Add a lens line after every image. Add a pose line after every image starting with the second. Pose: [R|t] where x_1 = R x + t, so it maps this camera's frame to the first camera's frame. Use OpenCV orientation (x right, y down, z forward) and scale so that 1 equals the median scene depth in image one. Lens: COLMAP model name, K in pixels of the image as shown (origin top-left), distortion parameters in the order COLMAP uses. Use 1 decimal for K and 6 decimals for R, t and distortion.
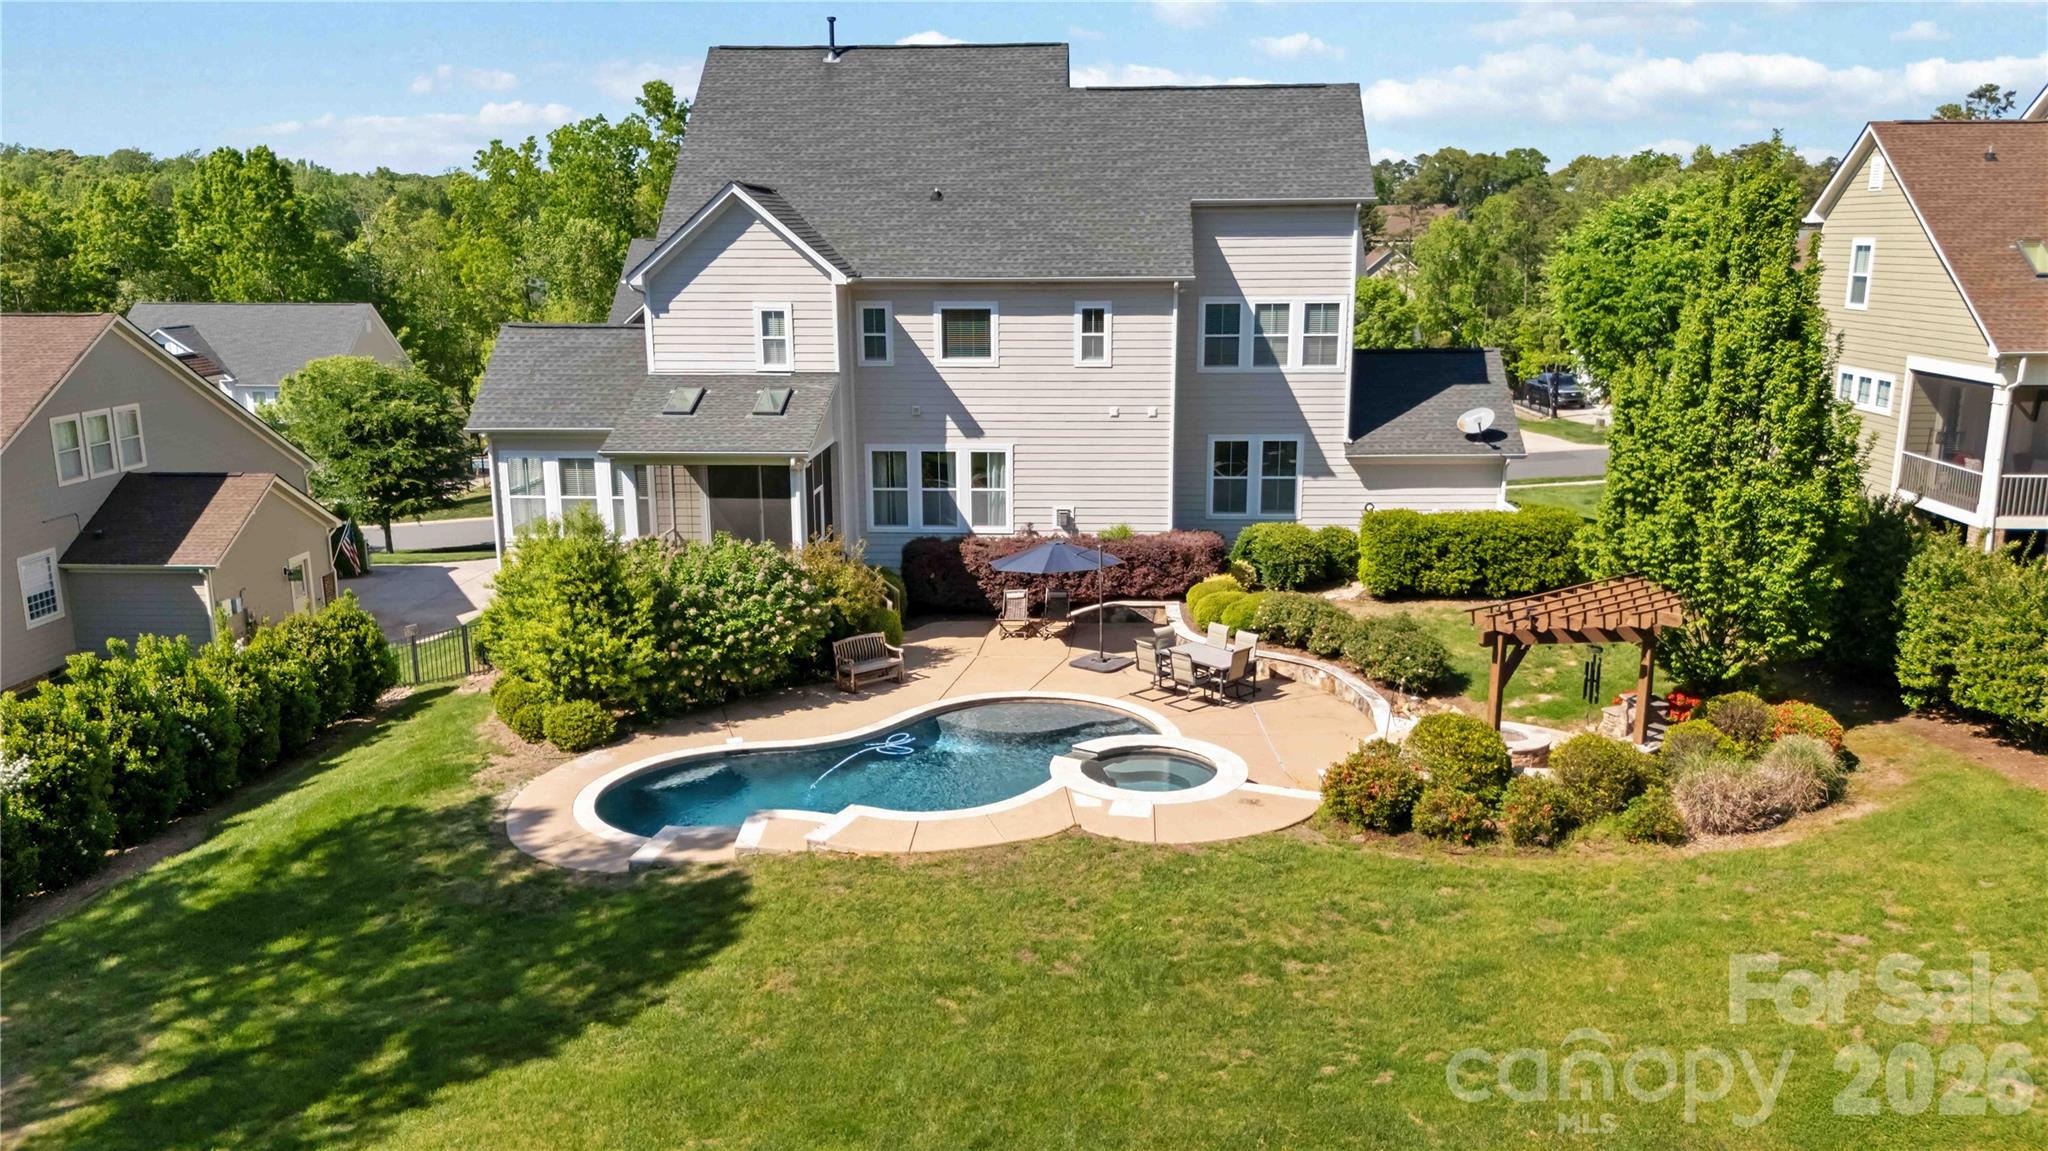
lens RADIAL K [[1521.9, 0, 1033.7], [0, 1521.9, 584.7], [0, 0, 1]] dist [0.050039, -0.040524]
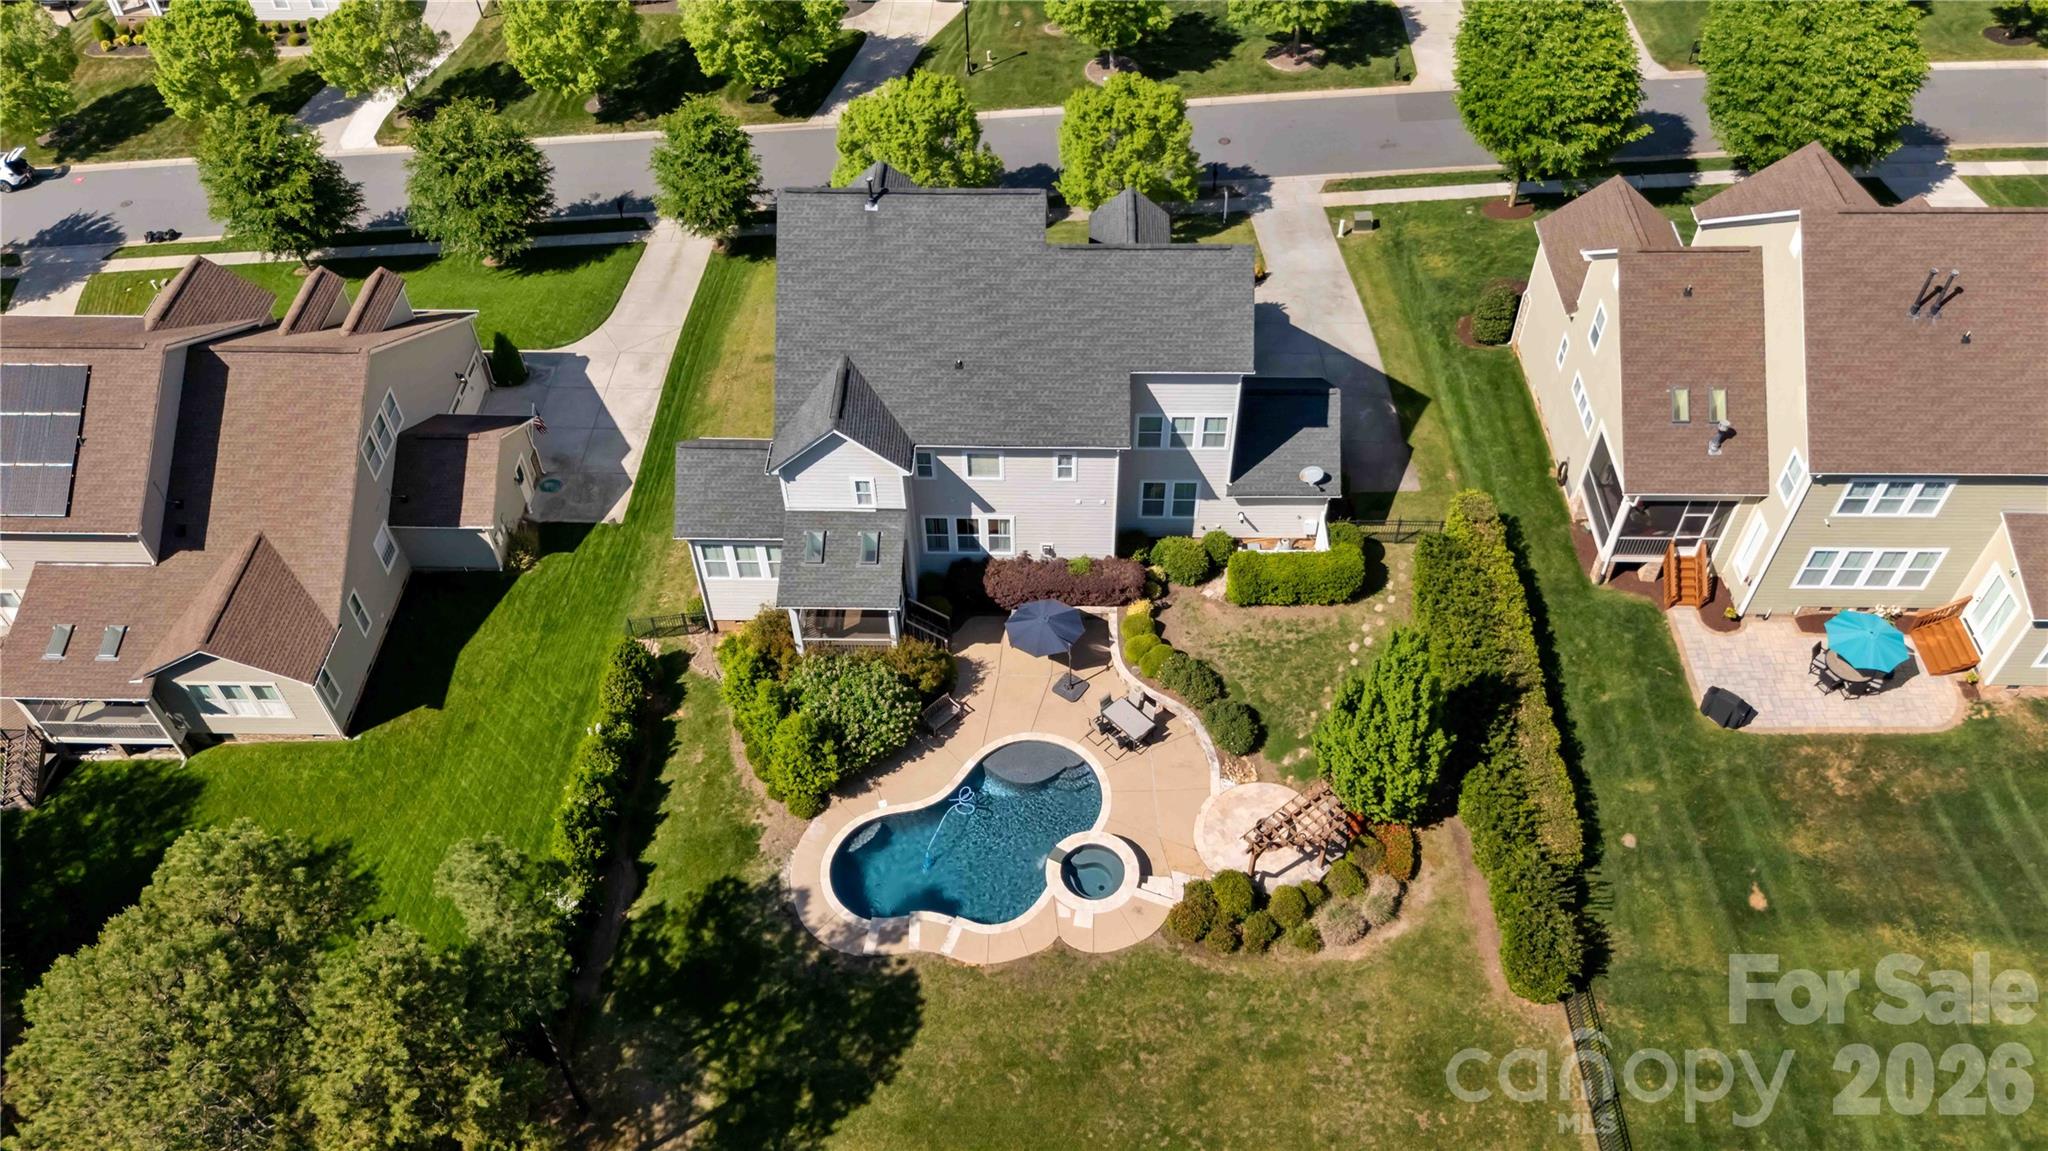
lens RADIAL K [[1521.9, 0, 1034.0], [0, 1521.9, 564.7], [0, 0, 1]] dist [0.050039, -0.040524]
pose [[0.999628, -0.024523, 0.011964, -0.017060], [0.013693, 0.830114, 0.557426, -1.187684], [-0.023601, -0.557055, 0.830140, -0.435251]]
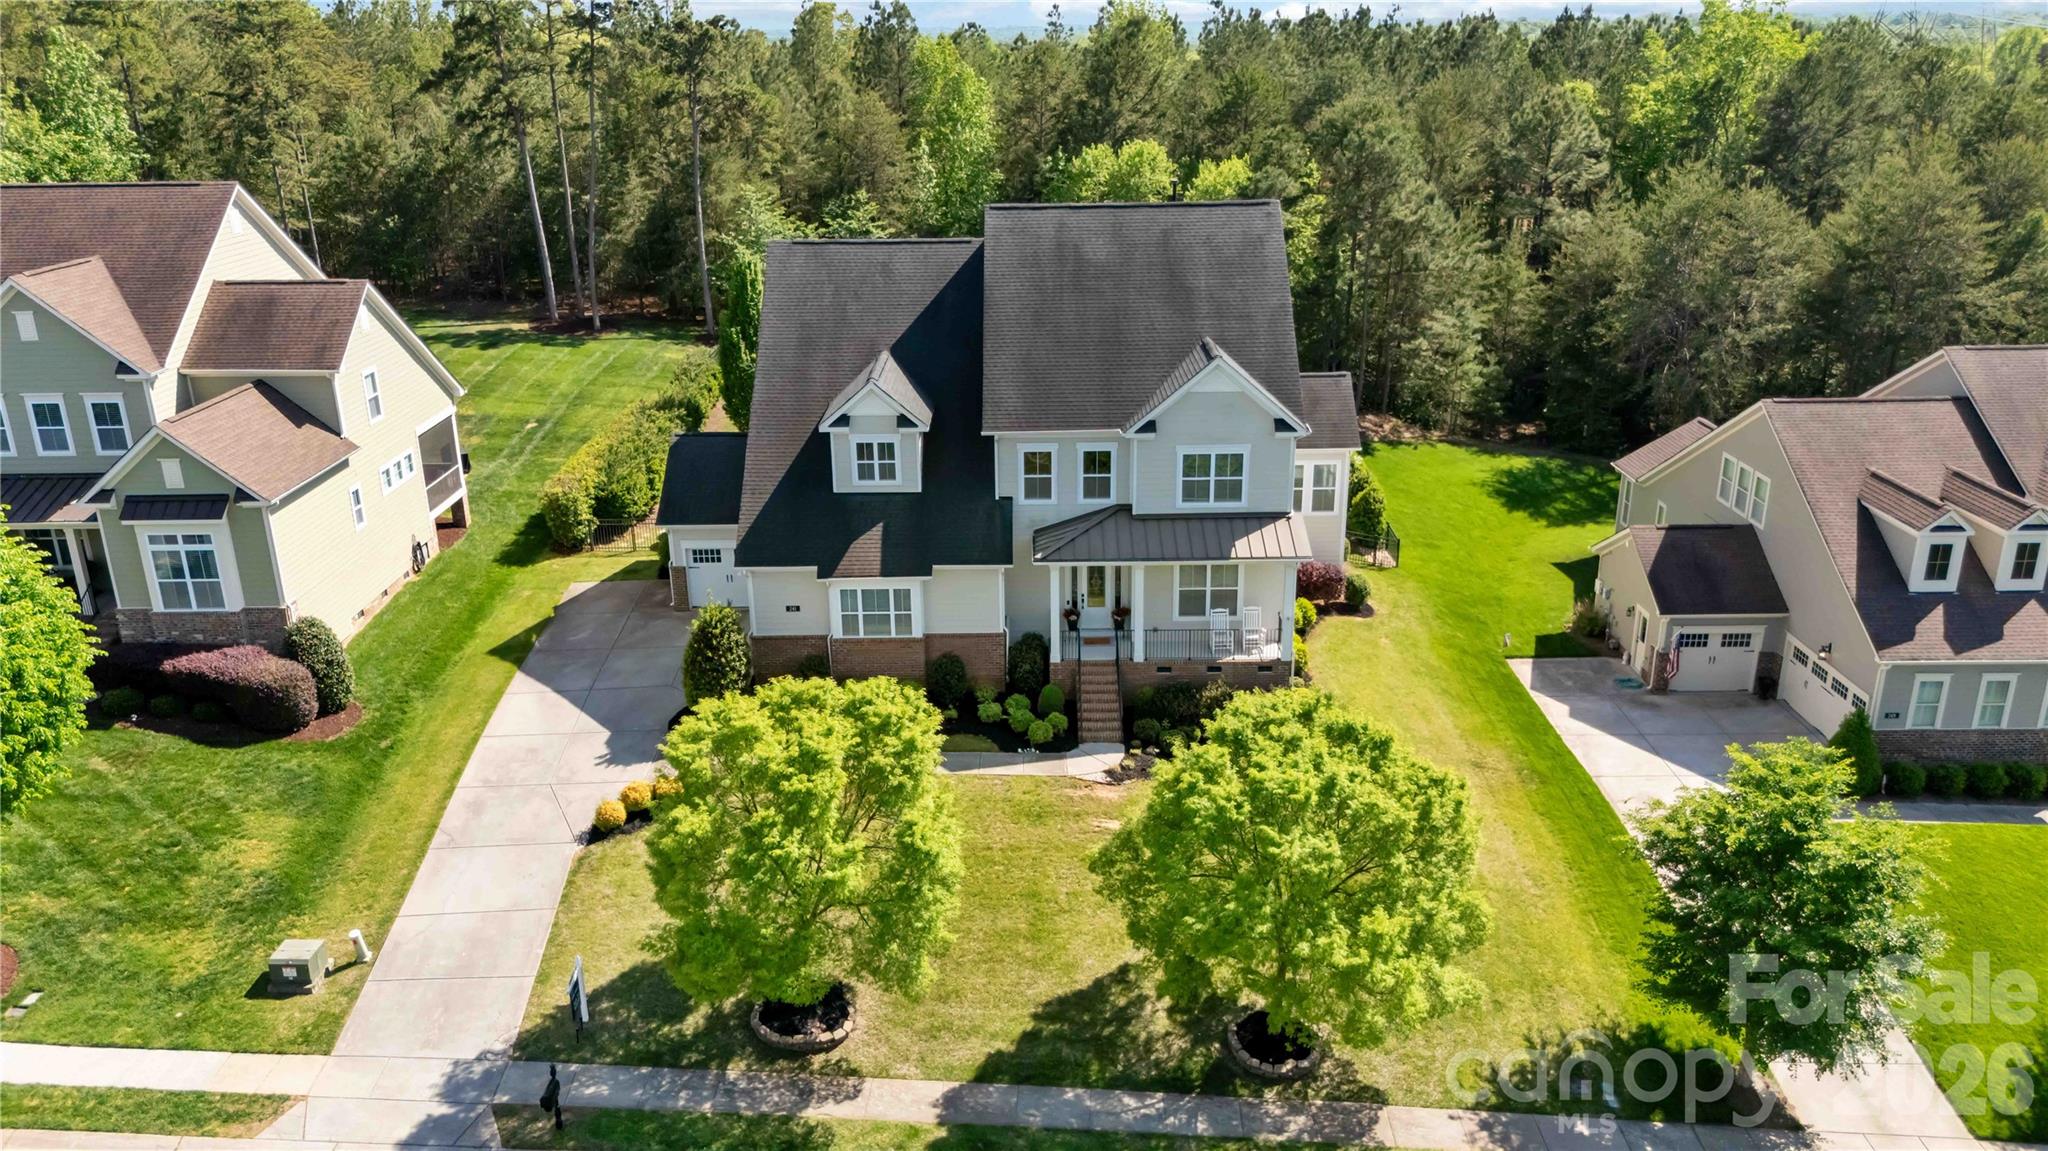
lens RADIAL K [[1521.9, 0, 1028.1], [0, 1521.9, 577.5], [0, 0, 1]] dist [0.050039, -0.040524]
pose [[-0.998634, 0.036866, -0.037029, 0.062665], [0.011039, 0.841524, 0.540106, -1.096957], [0.051073, 0.538960, -0.840782, 3.133743]]
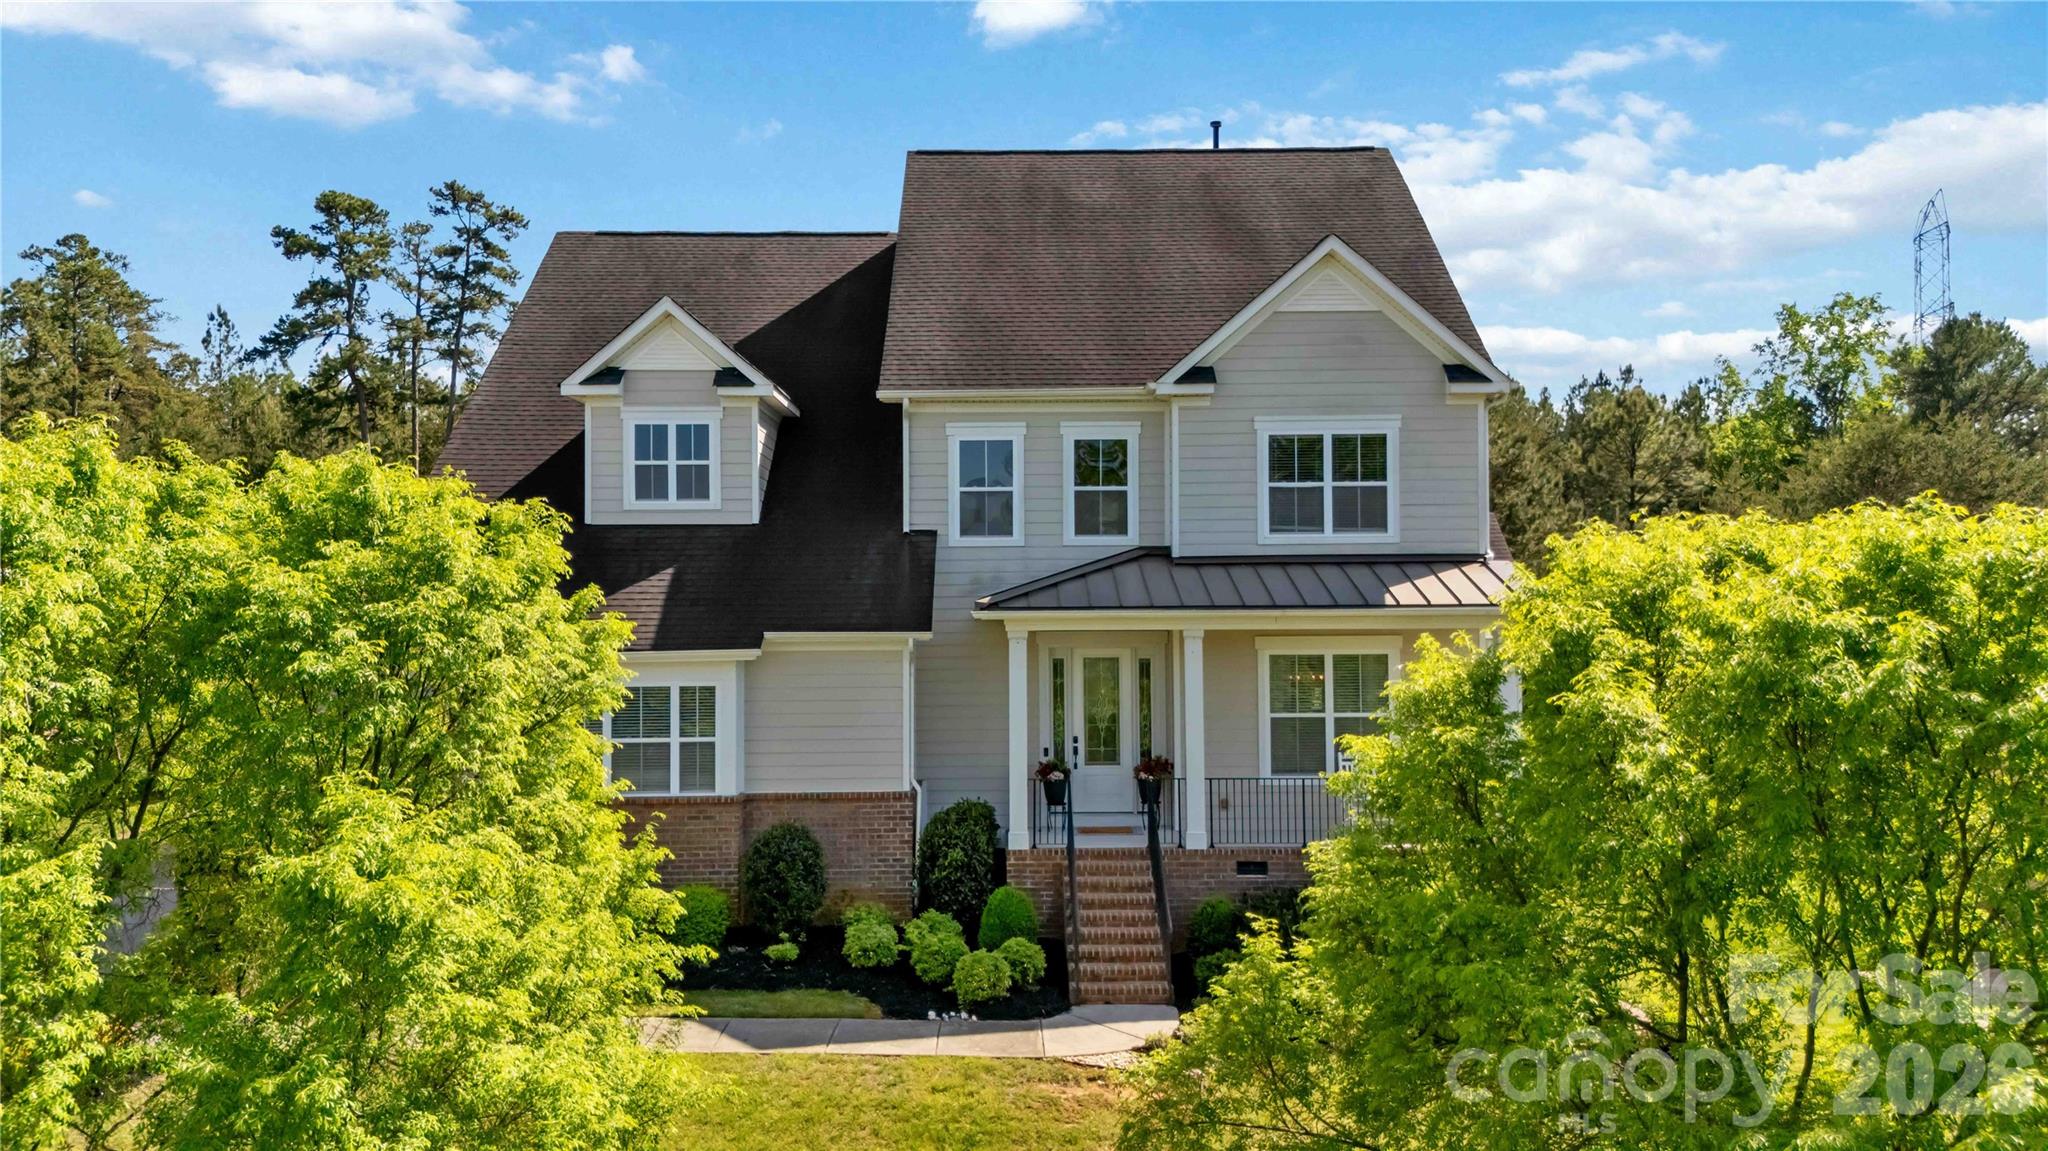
lens RADIAL K [[1521.9, 0, 1030.2], [0, 1521.9, 564.1], [0, 0, 1]] dist [0.050039, -0.040524]
pose [[-0.997928, 0.013753, -0.062848, 0.017195], [0.001248, 0.980838, 0.194821, -0.435680], [0.064323, 0.194339, -0.978823, 2.538678]]
